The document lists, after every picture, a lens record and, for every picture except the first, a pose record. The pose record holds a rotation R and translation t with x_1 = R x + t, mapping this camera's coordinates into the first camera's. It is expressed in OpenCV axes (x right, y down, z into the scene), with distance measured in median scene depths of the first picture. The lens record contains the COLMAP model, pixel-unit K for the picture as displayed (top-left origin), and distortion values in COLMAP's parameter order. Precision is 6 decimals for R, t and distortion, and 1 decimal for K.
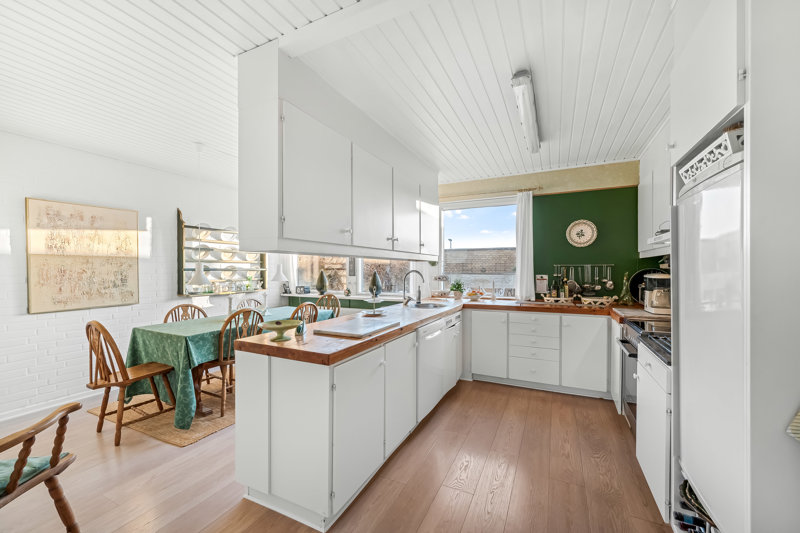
lens RADIAL K [[319.2, 0, 401.2], [0, 319.2, 274.1], [0, 0, 1]] dist [0.000780, 0.000180]
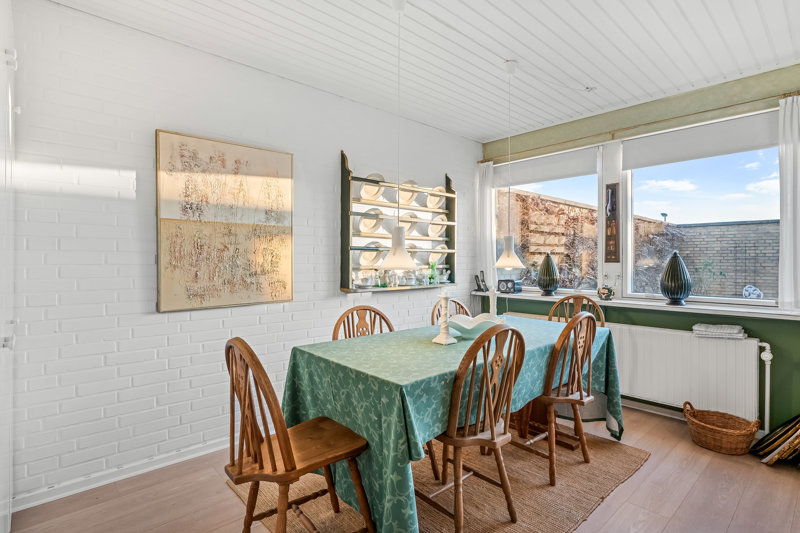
lens RADIAL K [[404.6, 0, 400.0], [0, 404.6, 266.5], [0, 0, 1]] dist [-0.000702, -0.000142]
pose [[0.928236, 0.007629, -0.371913, -0.347376], [-0.008572, 0.999963, -0.000882, 0.024380], [0.371892, 0.004007, 0.928267, 0.357634]]
